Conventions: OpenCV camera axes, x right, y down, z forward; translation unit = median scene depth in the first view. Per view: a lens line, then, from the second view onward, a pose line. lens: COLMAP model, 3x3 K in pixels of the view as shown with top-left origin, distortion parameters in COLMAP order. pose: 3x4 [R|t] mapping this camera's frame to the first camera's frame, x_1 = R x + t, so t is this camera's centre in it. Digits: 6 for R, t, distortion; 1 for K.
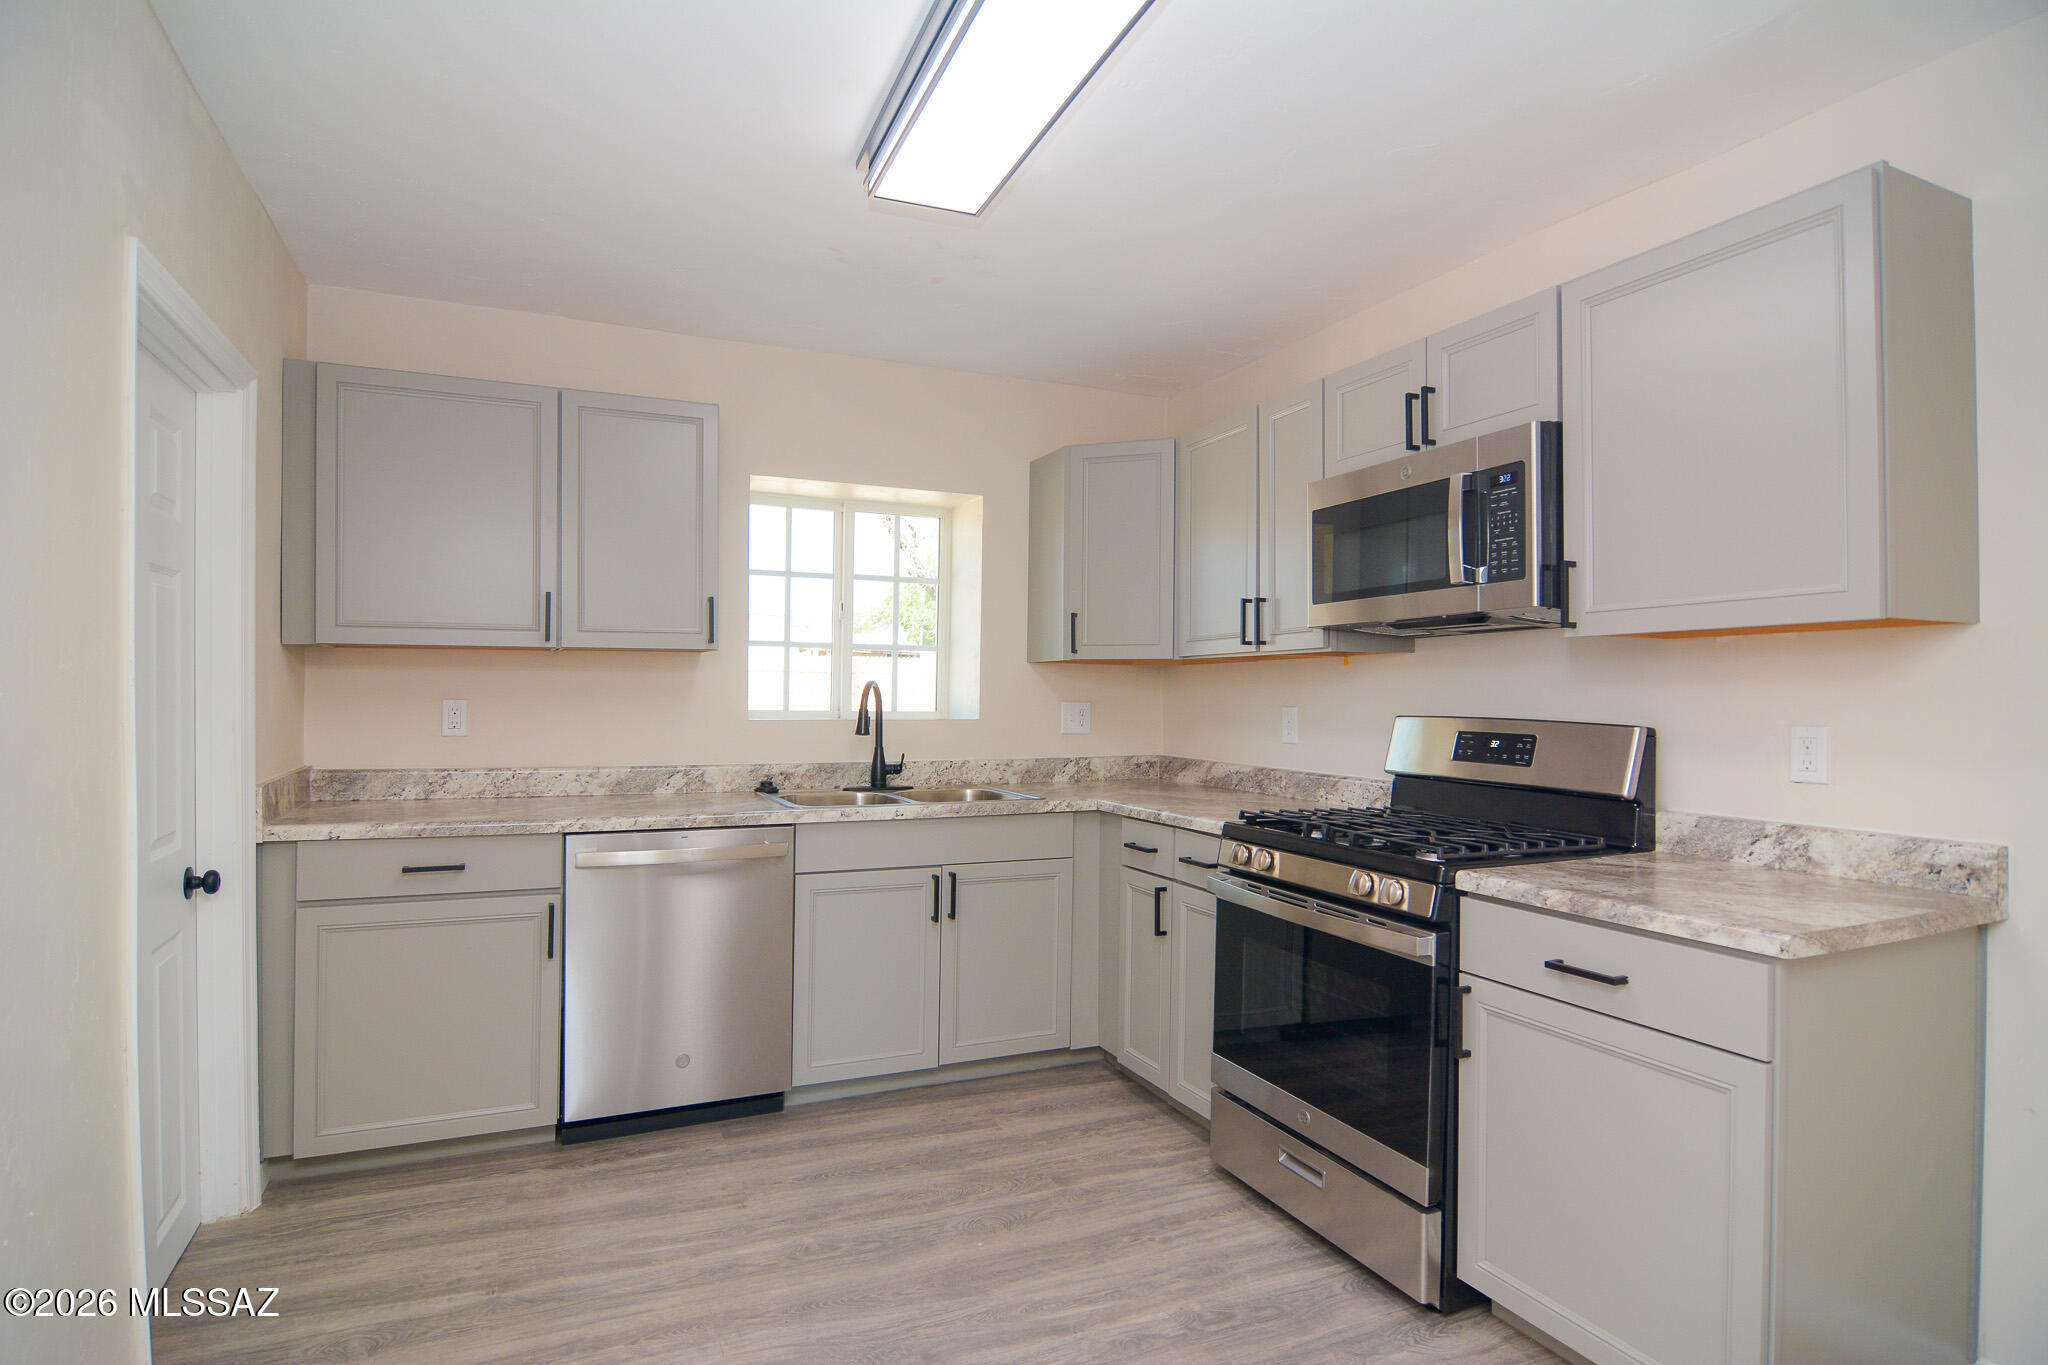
lens RADIAL K [[1099.6, 0, 1021.4], [0, 1099.6, 686.3], [0, 0, 1]] dist [-0.007798, -0.002280]
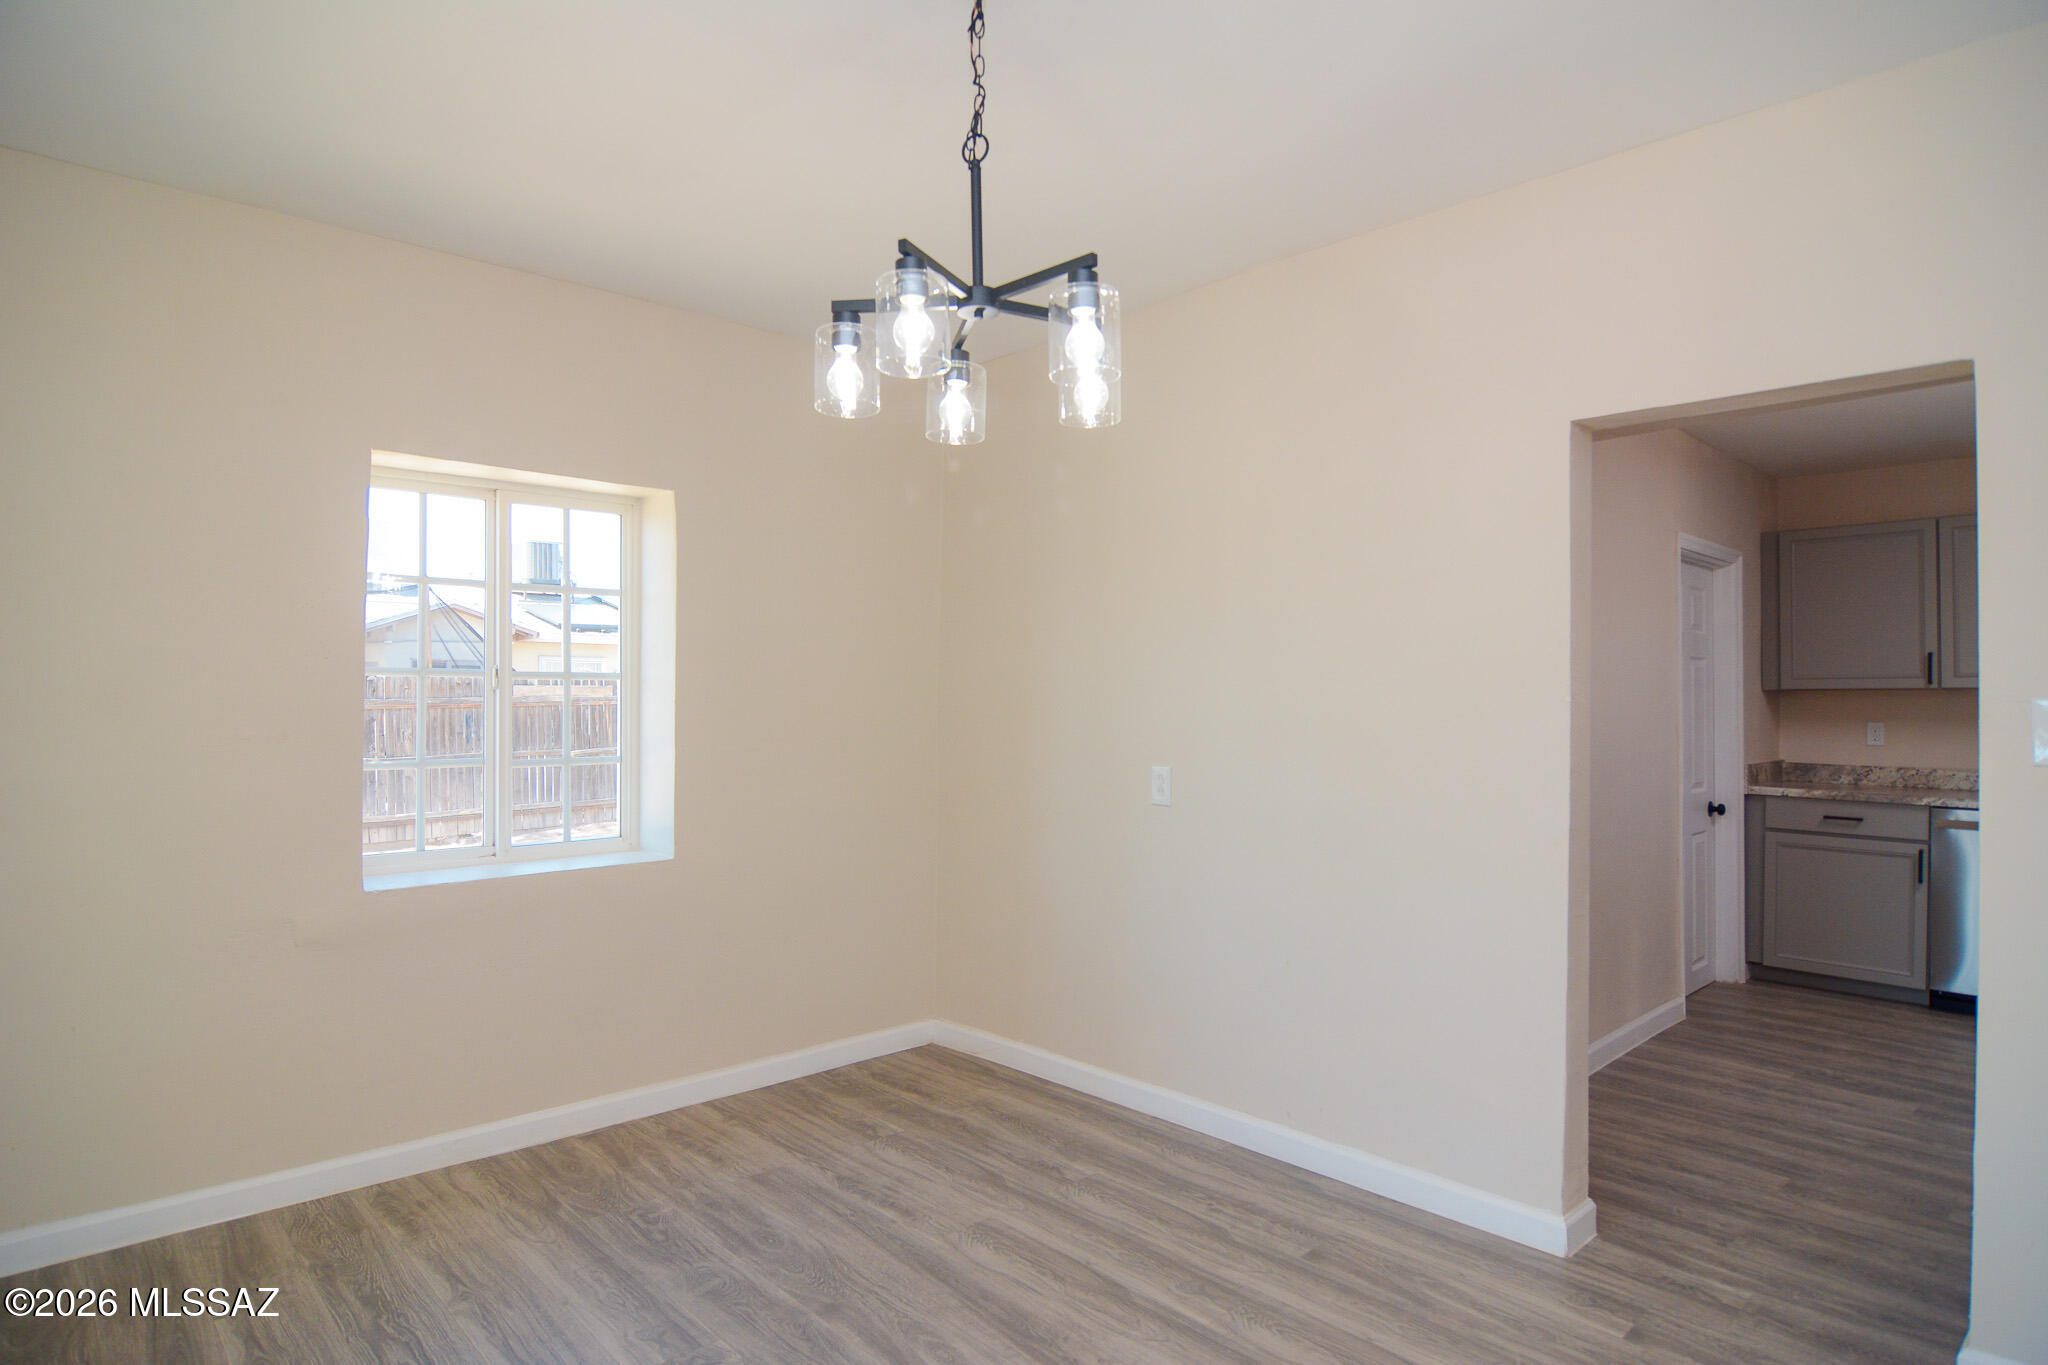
lens RADIAL K [[1099.6, 0, 1032.0], [0, 1099.6, 691.8], [0, 0, 1]] dist [-0.007798, -0.002280]
pose [[0.319047, -0.013924, -0.947637, 0.696052], [-0.007151, 0.999828, -0.017098, 0.004570], [0.947712, 0.012231, 0.318893, -0.767297]]
